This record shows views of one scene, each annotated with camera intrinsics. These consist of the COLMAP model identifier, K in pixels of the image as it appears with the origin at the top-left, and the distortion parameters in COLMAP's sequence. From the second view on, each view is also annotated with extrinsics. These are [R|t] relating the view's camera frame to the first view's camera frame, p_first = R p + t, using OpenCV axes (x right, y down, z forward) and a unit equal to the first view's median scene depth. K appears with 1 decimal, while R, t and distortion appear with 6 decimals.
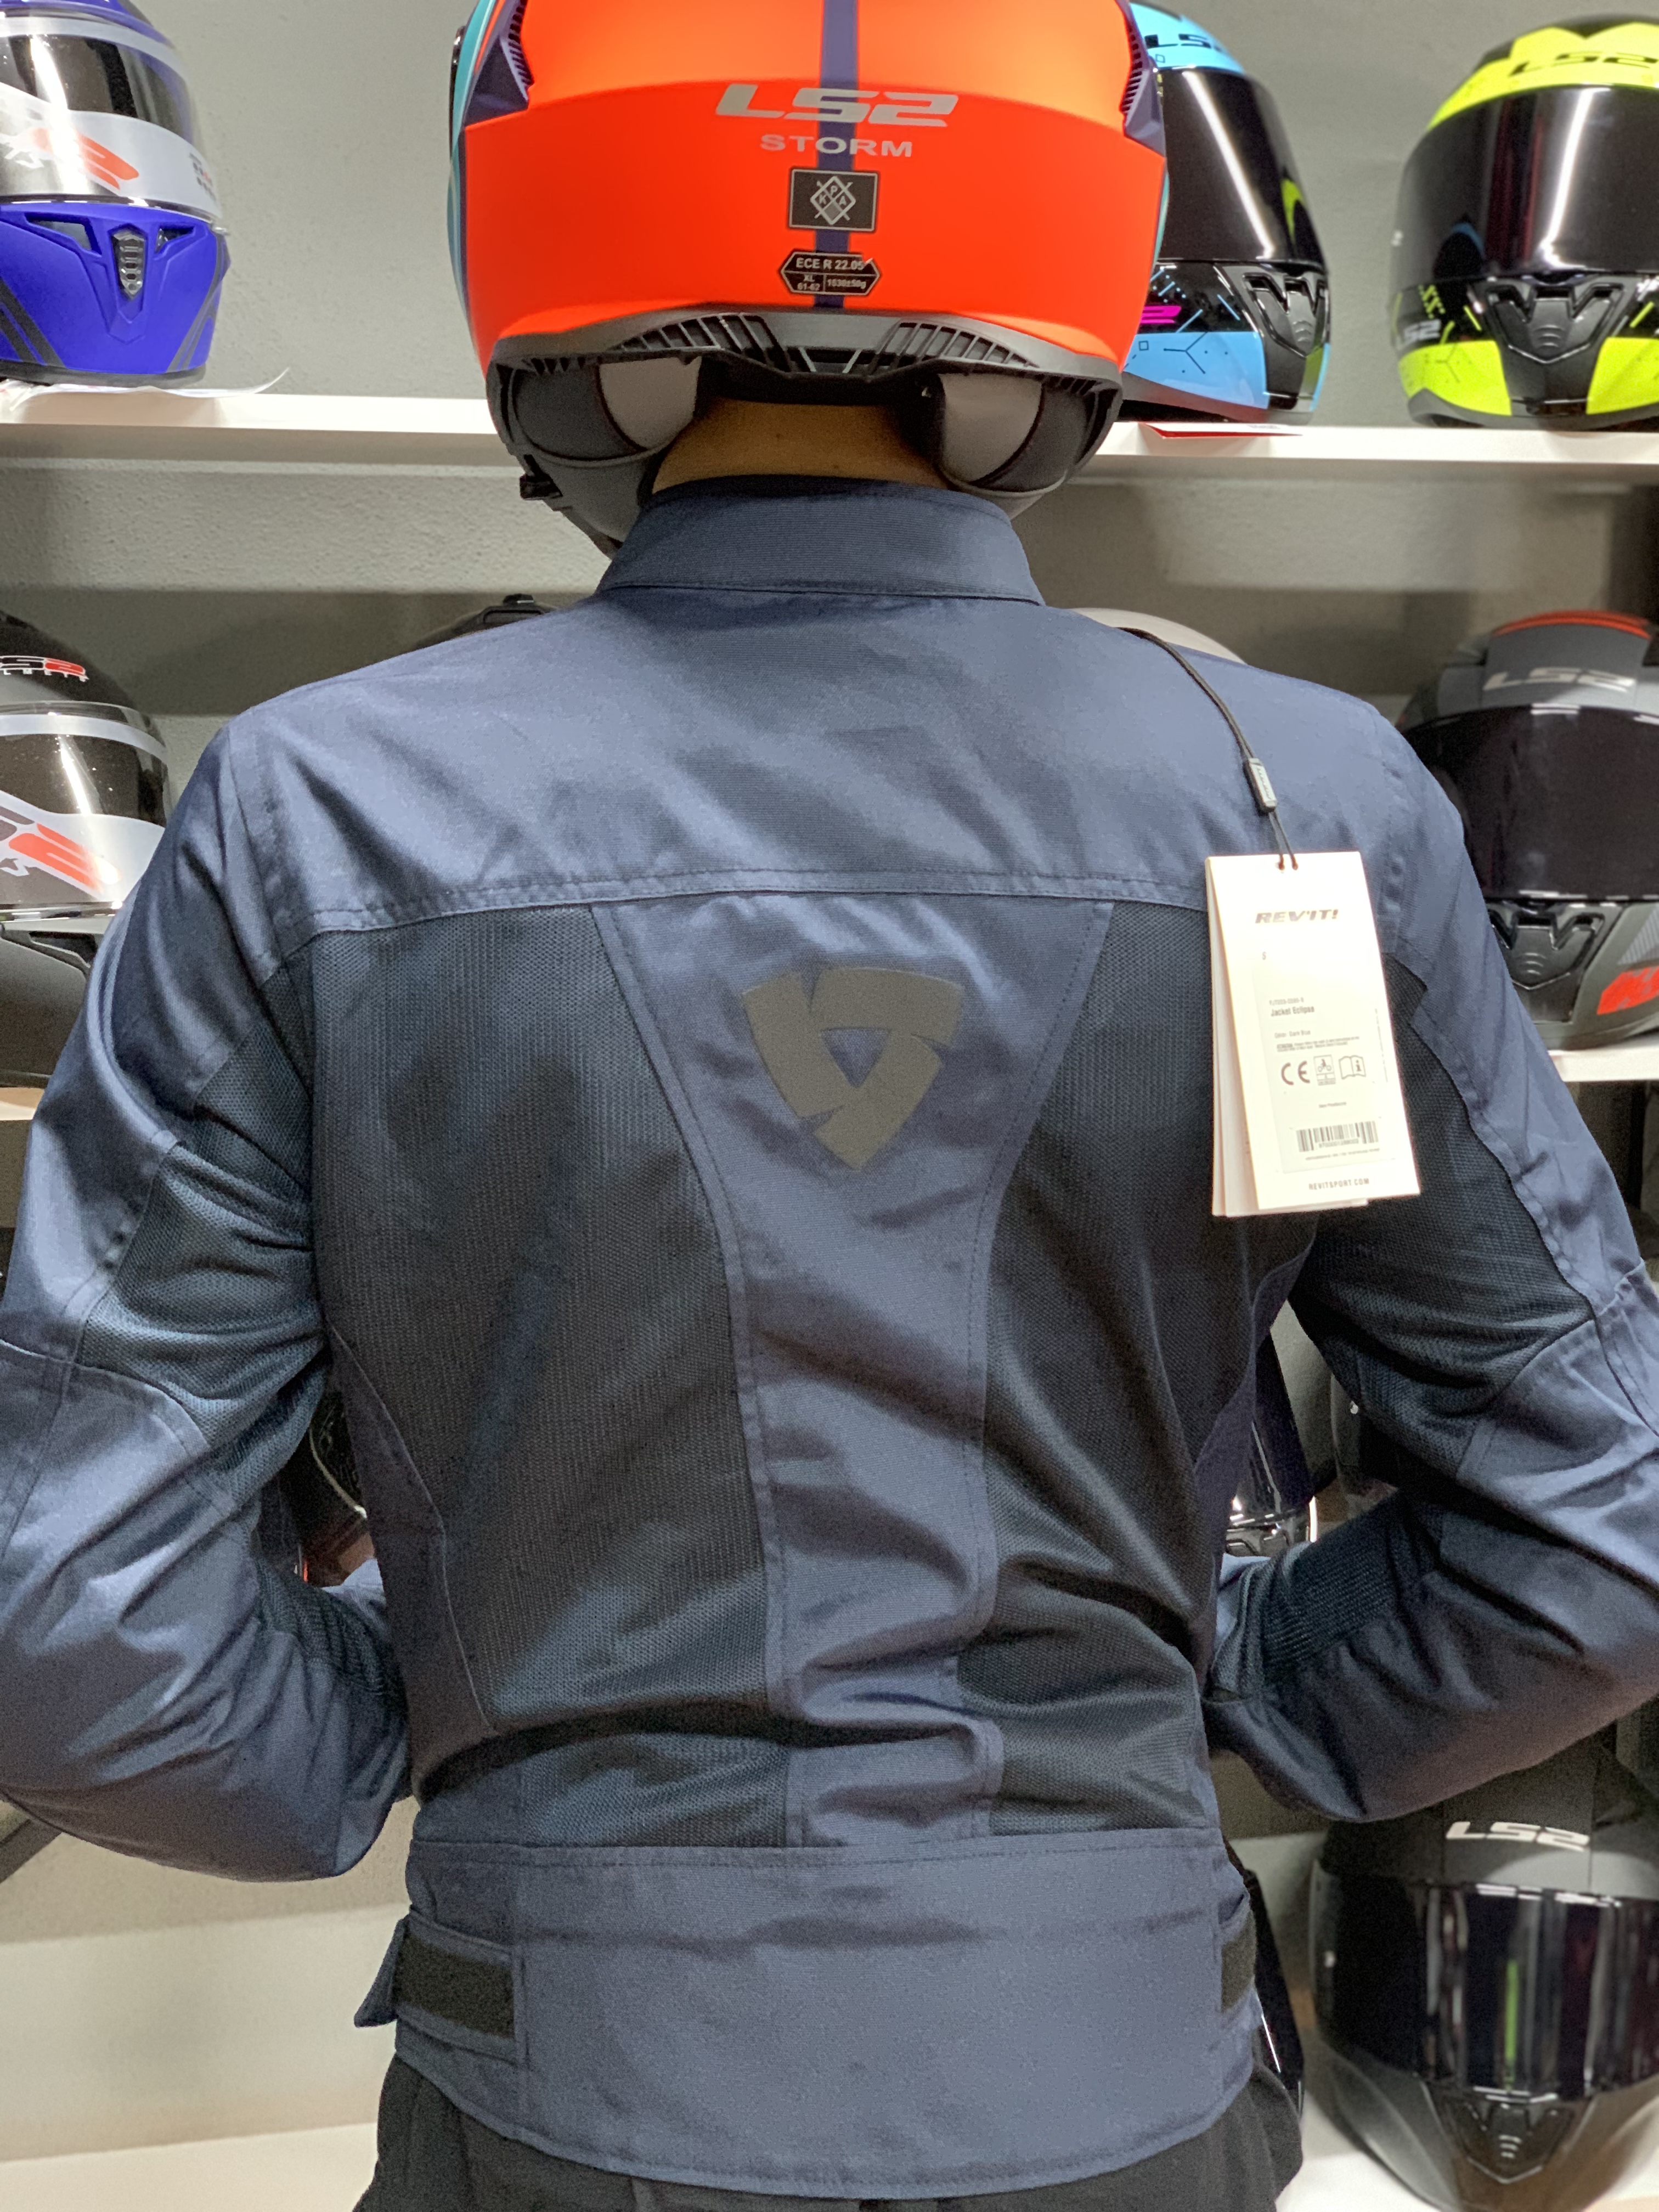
lens RADIAL K [[3384.7, 0, 831.8], [0, 3384.7, 1105.1], [0, 0, 1]] dist [0.039124, 0.000000]
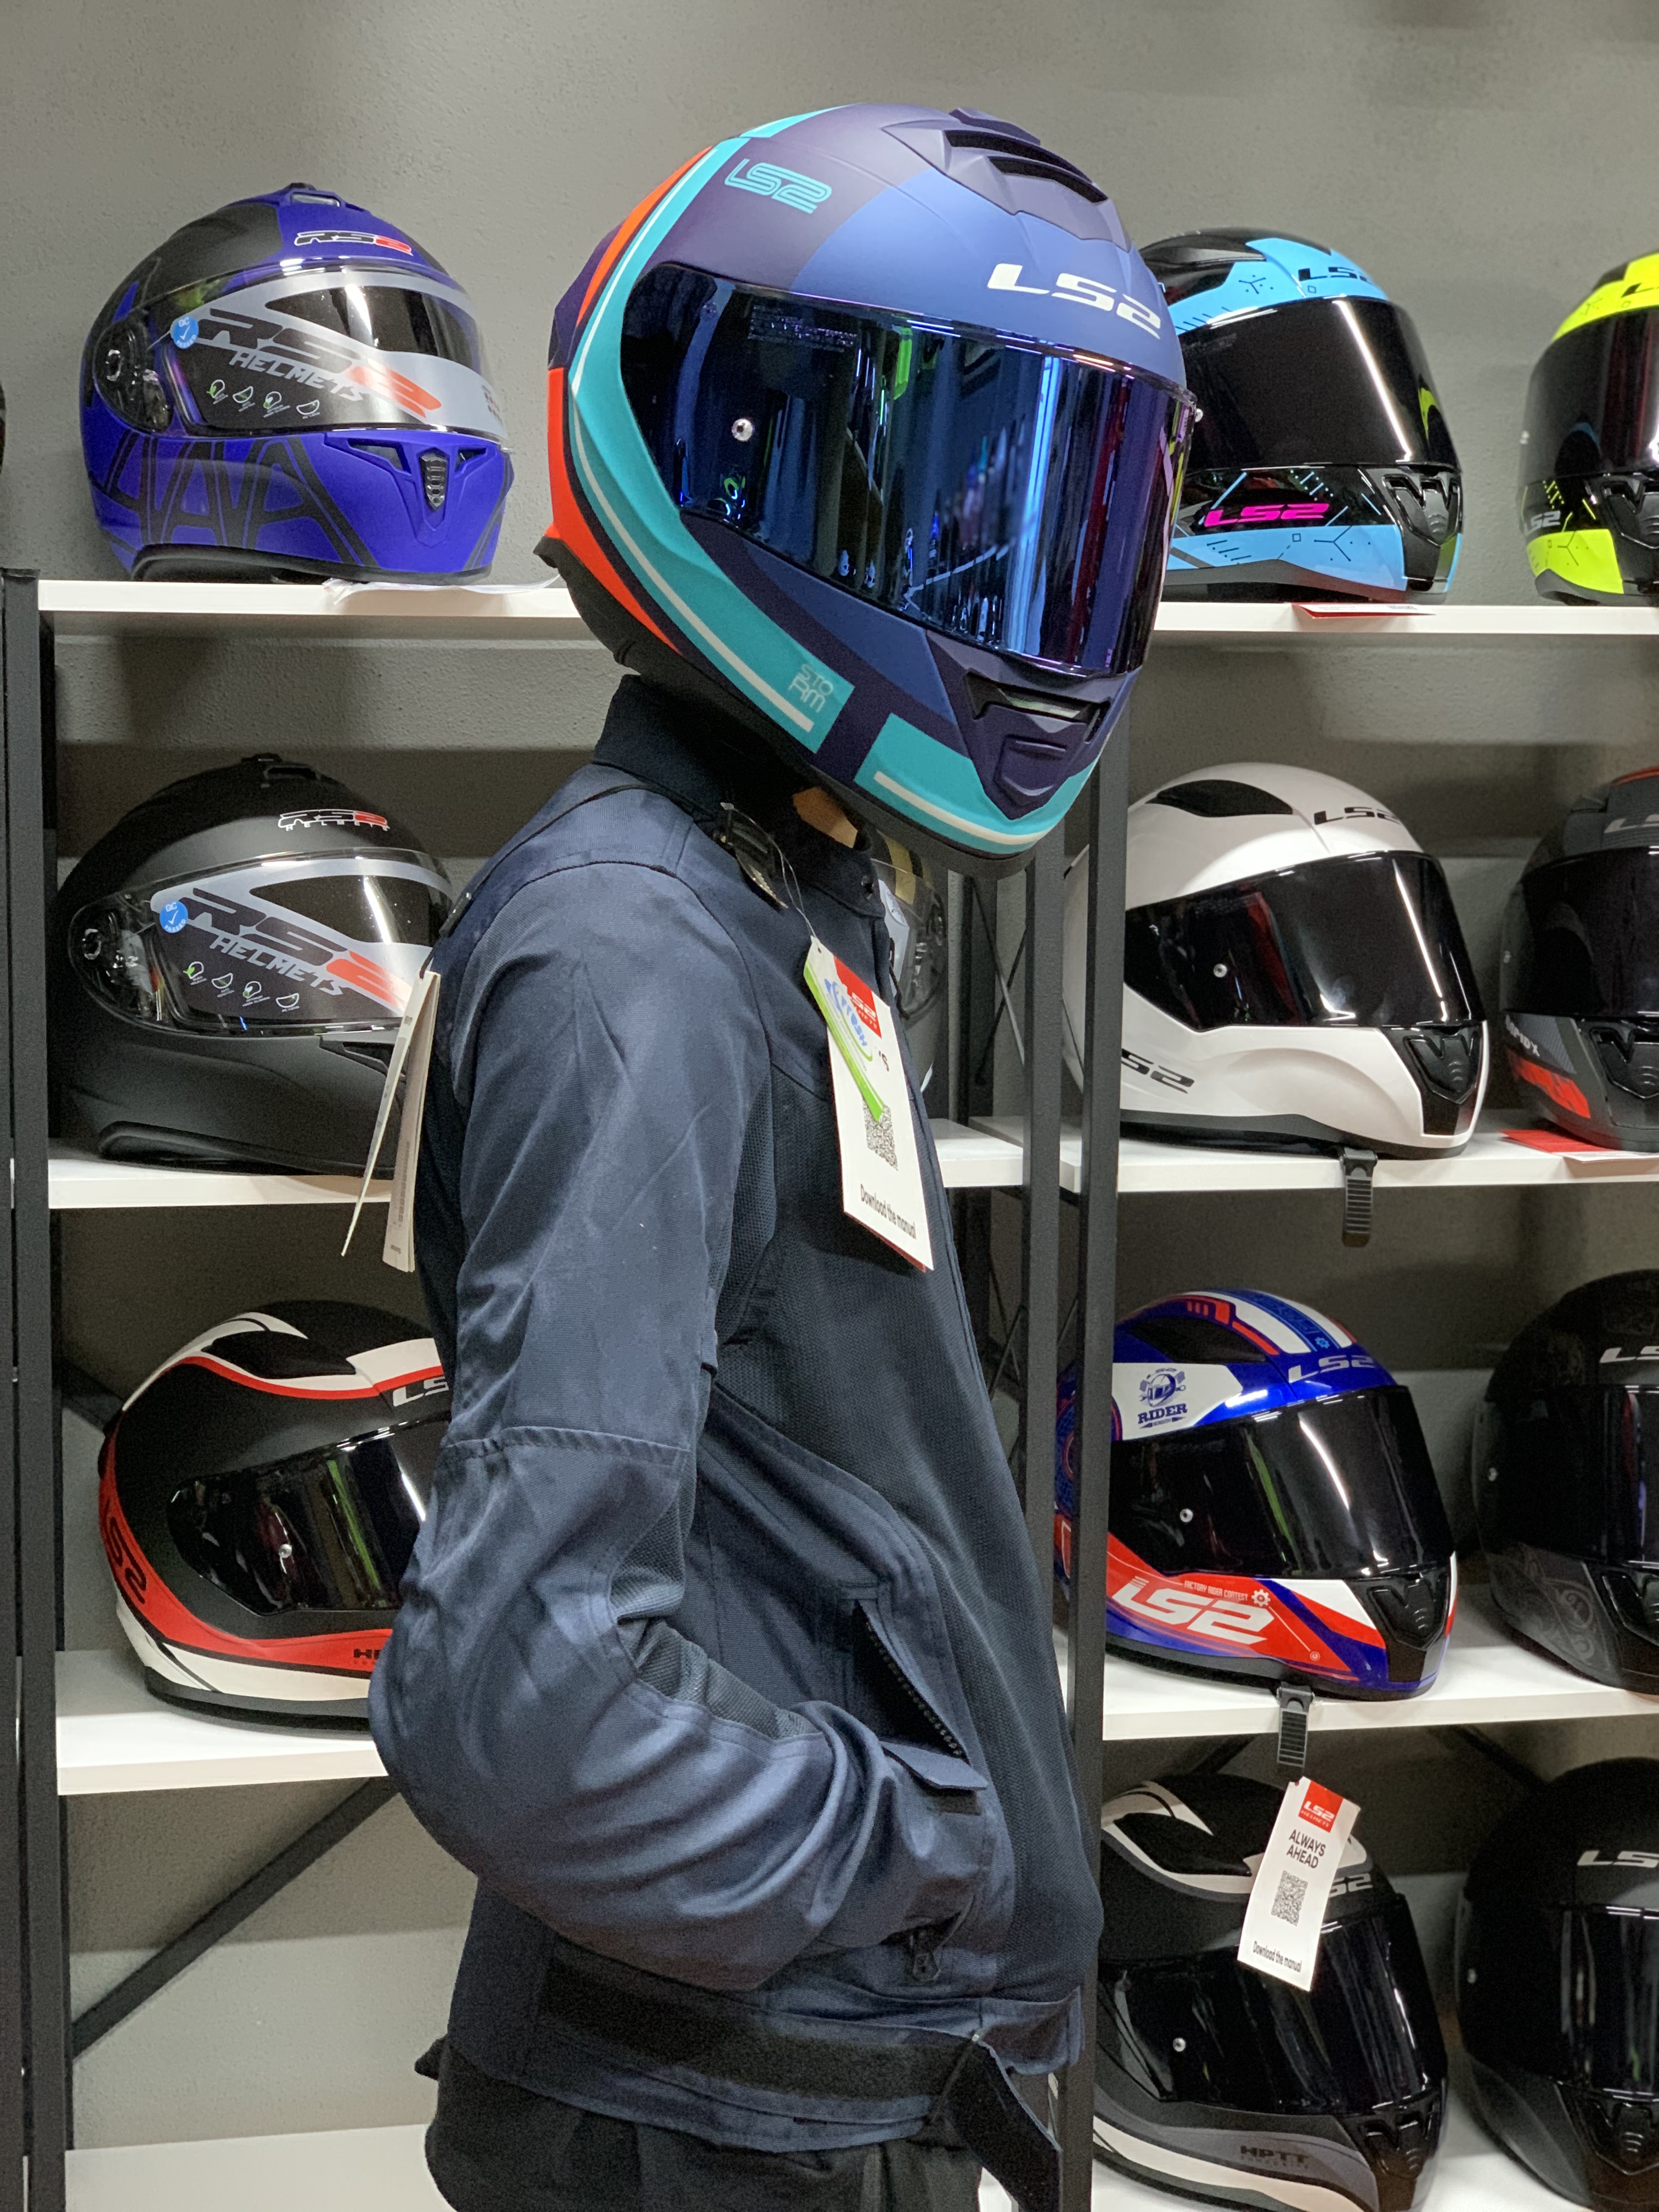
lens RADIAL K [[3384.7, 0, 817.2], [0, 3384.7, 1088.2], [0, 0, 1]] dist [0.039124, 0.000000]
pose [[0.998372, 0.002209, -0.056987, -0.004350], [-0.004787, 0.998969, -0.045155, 0.014755], [0.056828, 0.045354, 0.997353, -0.140496]]
